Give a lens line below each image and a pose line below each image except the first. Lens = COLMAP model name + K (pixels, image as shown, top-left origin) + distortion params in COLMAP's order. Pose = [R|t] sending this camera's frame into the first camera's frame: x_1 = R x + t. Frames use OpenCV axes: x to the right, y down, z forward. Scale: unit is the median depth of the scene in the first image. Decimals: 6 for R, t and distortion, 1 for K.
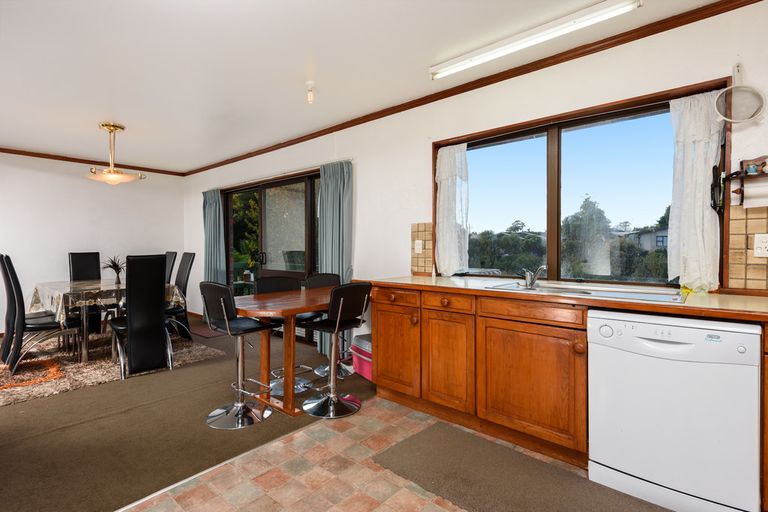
lens RADIAL K [[375.1, 0, 384.4], [0, 375.1, 254.8], [0, 0, 1]] dist [0.006874, 0.000123]
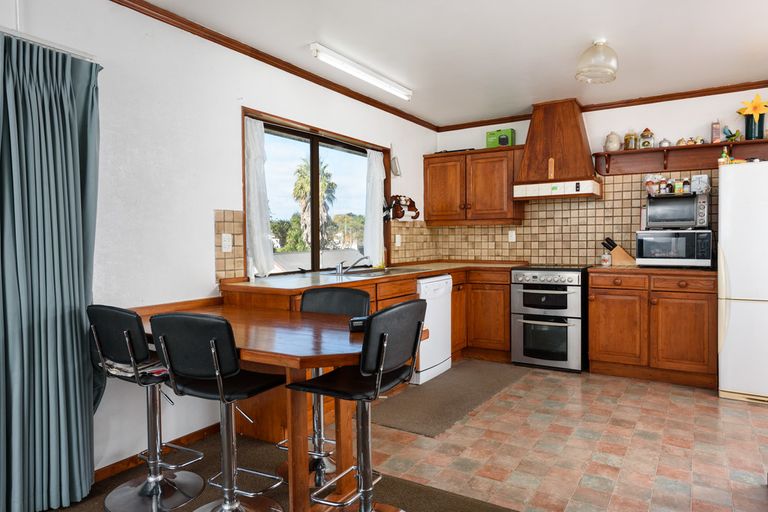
lens RADIAL K [[499.4, 0, 384.1], [0, 499.4, 256.3], [0, 0, 1]] dist [0.007972, -0.000740]
pose [[-0.153301, -0.026763, 0.987817, -0.941176], [0.033120, 0.998932, 0.032205, -0.017708], [-0.987624, 0.037654, -0.152251, 0.890732]]
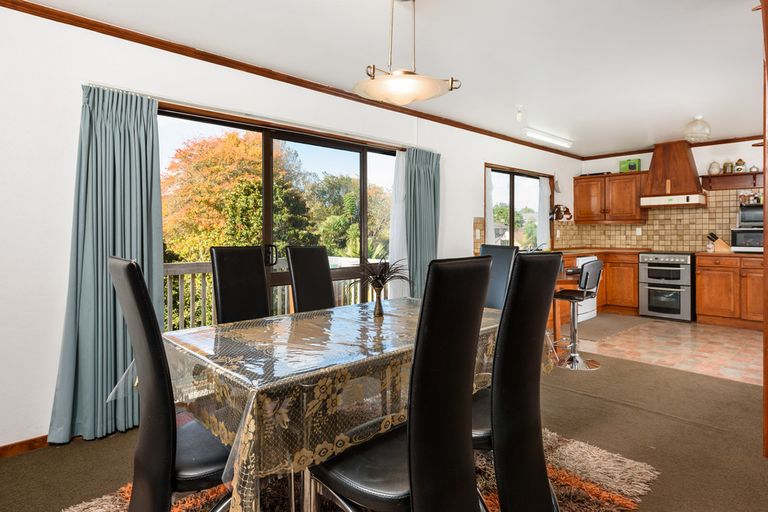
lens RADIAL K [[445.7, 0, 389.4], [0, 445.7, 234.6], [0, 0, 1]] dist [-0.007562, -0.000188]
pose [[0.089225, 0.002759, 0.996008, -1.631495], [0.025543, 0.999661, -0.005057, -0.021424], [-0.995684, 0.025893, 0.089124, 1.233801]]
